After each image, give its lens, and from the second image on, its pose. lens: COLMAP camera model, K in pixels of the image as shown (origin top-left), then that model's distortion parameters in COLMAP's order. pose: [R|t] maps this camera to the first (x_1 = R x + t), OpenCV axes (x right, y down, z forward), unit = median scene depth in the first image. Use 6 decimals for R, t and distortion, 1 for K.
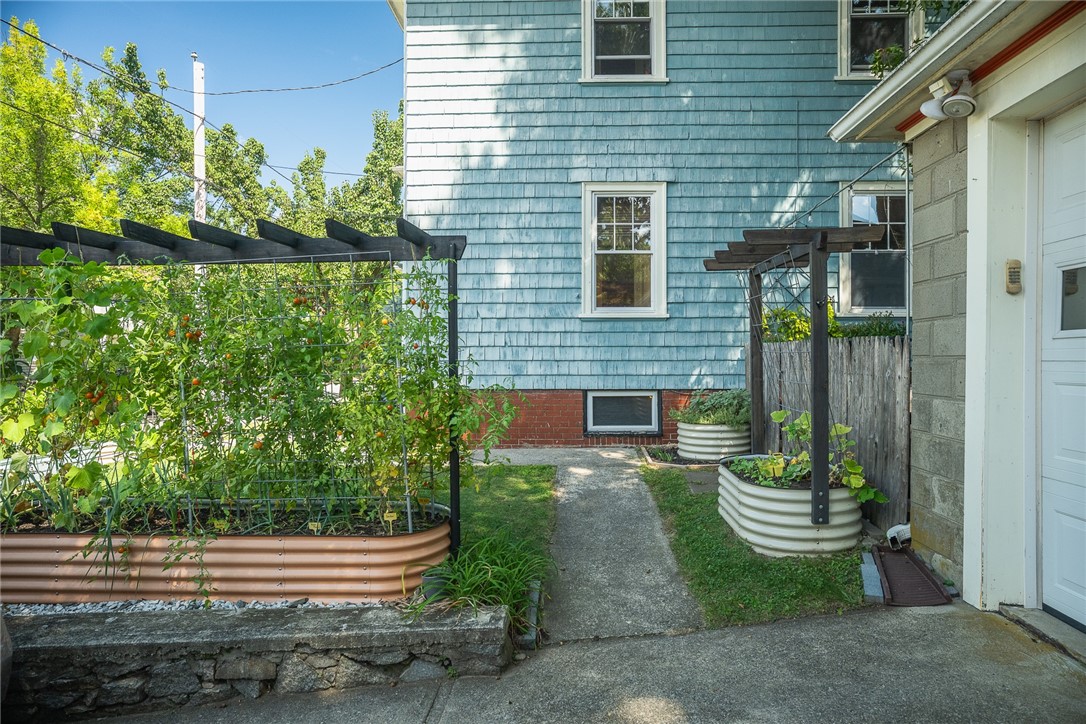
lens RADIAL K [[622.5, 0, 568.2], [0, 622.5, 357.4], [0, 0, 1]] dist [-0.000659, 0.000976]
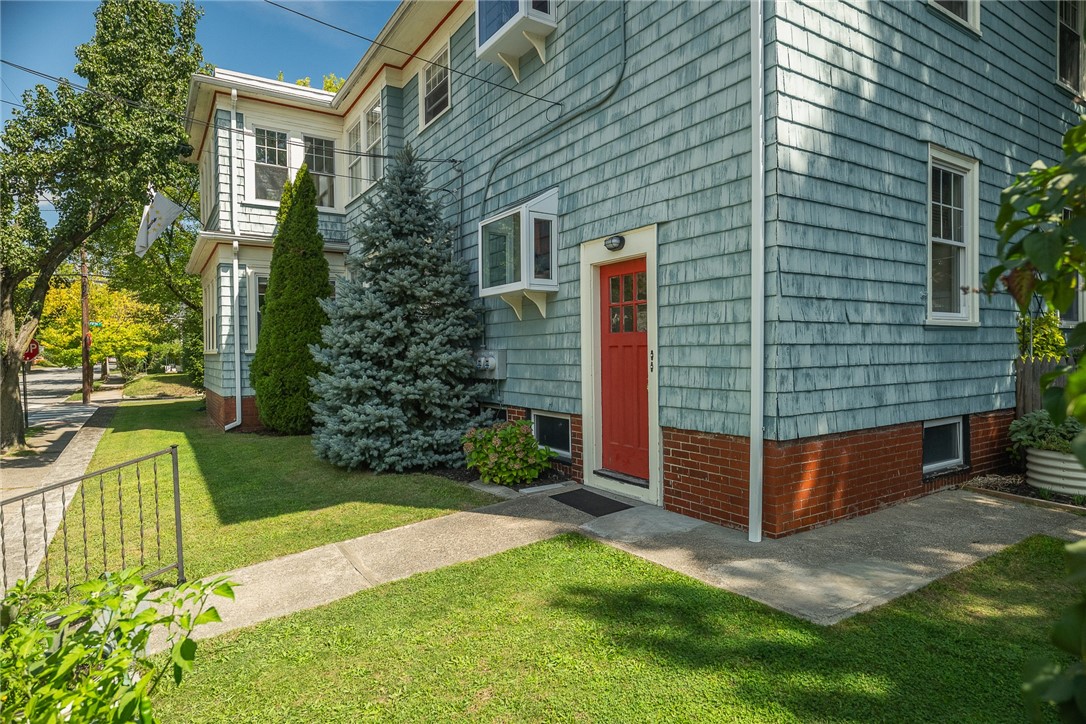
lens RADIAL K [[603.4, 0, 555.2], [0, 603.4, 367.0], [0, 0, 1]] dist [-0.000456, 0.000109]
pose [[0.827663, -0.024275, 0.560700, -0.758938], [0.014225, 0.999651, 0.022281, -0.035696], [-0.561045, -0.010465, 0.827719, 0.651374]]
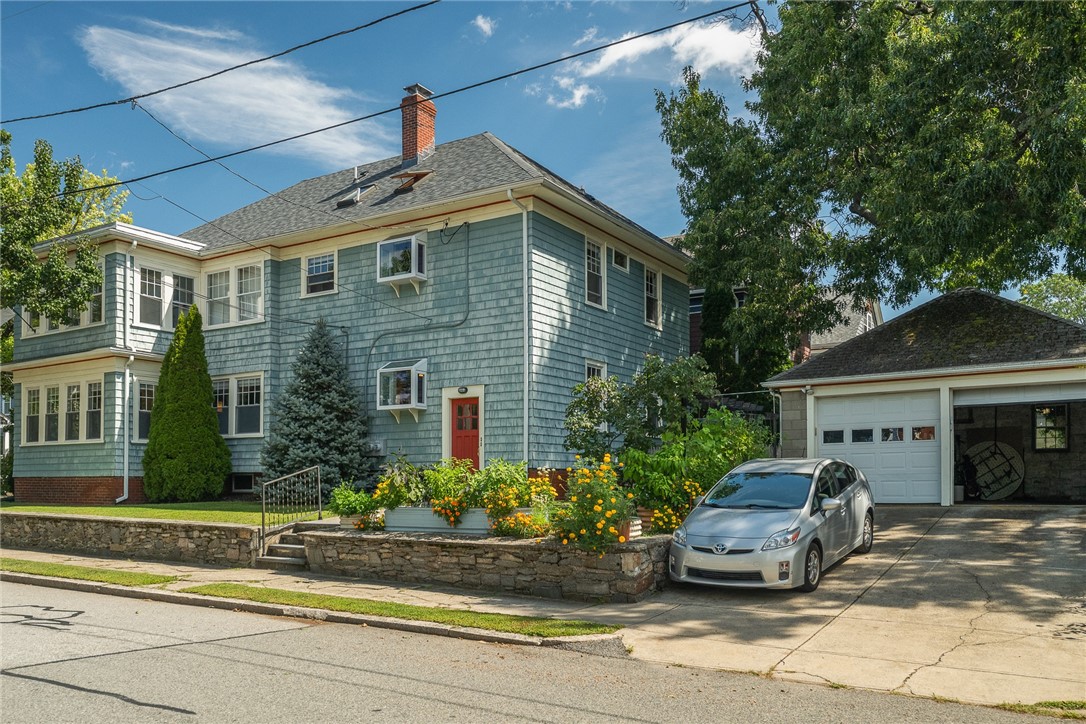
lens RADIAL K [[874.9, 0, 545.8], [0, 874.9, 472.6], [0, 0, 1]] dist [0.004562, 0.001515]
pose [[0.525823, 0.010188, 0.850533, -2.251887], [0.005321, 0.999869, -0.015266, 0.099210], [-0.850577, 0.012553, 0.525700, -0.262940]]
